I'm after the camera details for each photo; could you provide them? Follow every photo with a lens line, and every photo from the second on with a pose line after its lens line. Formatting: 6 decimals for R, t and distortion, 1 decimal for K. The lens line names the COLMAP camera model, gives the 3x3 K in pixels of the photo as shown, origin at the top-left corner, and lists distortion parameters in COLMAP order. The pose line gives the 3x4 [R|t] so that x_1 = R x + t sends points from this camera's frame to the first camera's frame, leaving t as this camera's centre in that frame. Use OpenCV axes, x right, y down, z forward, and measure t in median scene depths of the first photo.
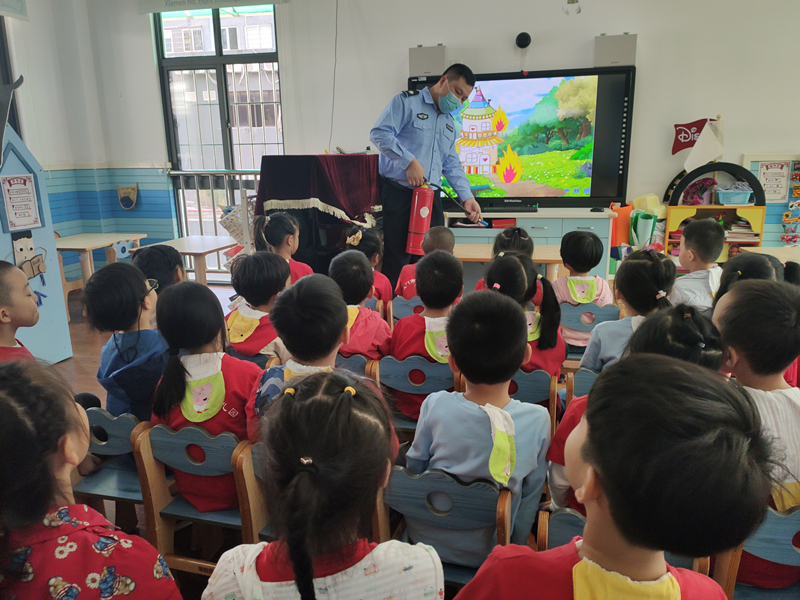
lens RADIAL K [[618.6, 0, 400.0], [0, 618.6, 300.0], [0, 0, 1]] dist [0.083578, -0.138422]
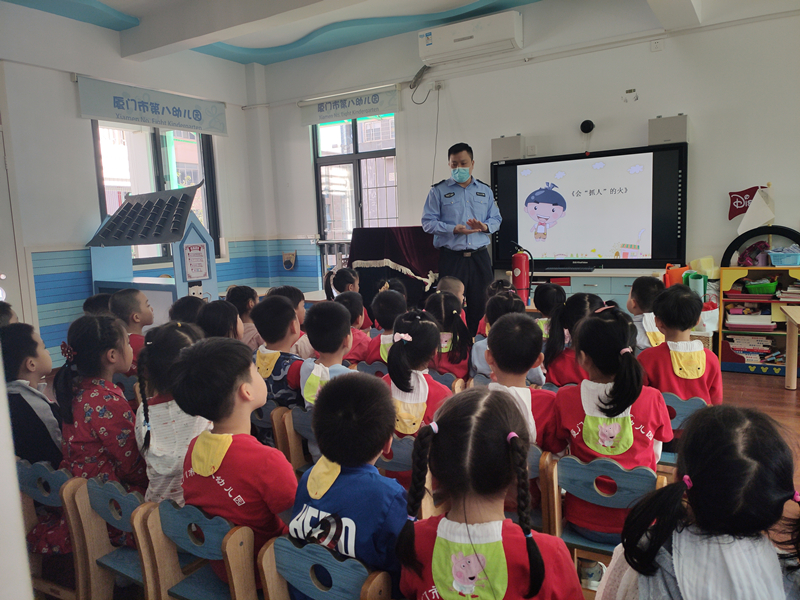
lens RADIAL K [[618.6, 0, 400.0], [0, 618.6, 300.0], [0, 0, 1]] dist [0.083578, -0.138422]
pose [[0.945359, 0.019826, -0.325429, 0.258471], [-0.055132, 0.993496, -0.099631, 0.041959], [0.321337, 0.112128, 0.940303, -0.173986]]
